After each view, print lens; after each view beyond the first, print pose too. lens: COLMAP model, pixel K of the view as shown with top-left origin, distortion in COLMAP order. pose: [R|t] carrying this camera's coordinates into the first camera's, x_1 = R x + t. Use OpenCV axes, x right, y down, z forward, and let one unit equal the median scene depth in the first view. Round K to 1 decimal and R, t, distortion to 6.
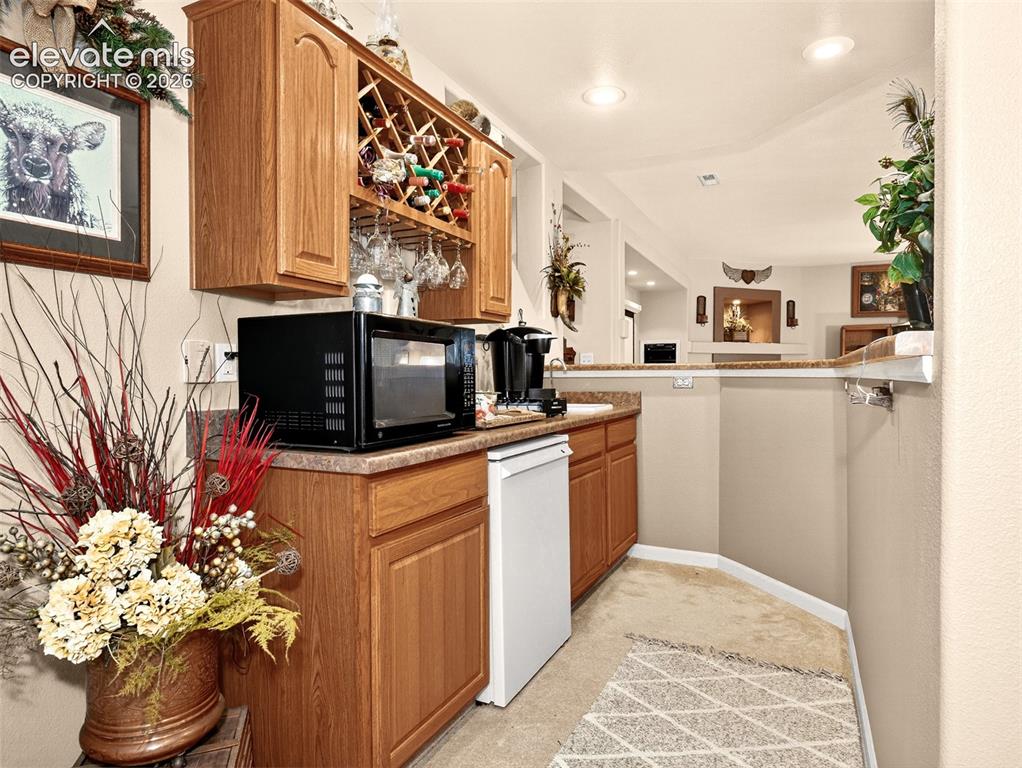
lens RADIAL K [[590.3, 0, 509.1], [0, 590.3, 391.5], [0, 0, 1]] dist [-0.020878, -0.001592]
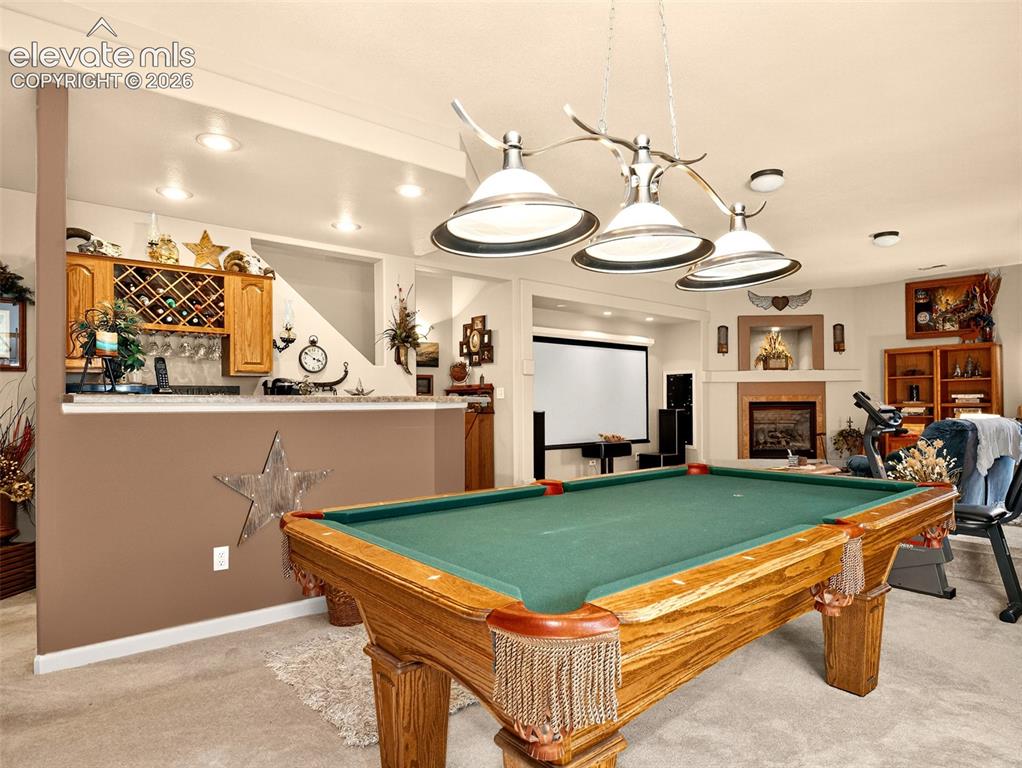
lens RADIAL K [[590.3, 0, 509.1], [0, 590.3, 391.5], [0, 0, 1]] dist [-0.020878, -0.001592]
pose [[0.903739, -0.010151, -0.427964, 0.420257], [-0.009954, 0.998950, -0.044715, 0.000347], [0.427969, 0.044671, 0.902689, -0.073419]]
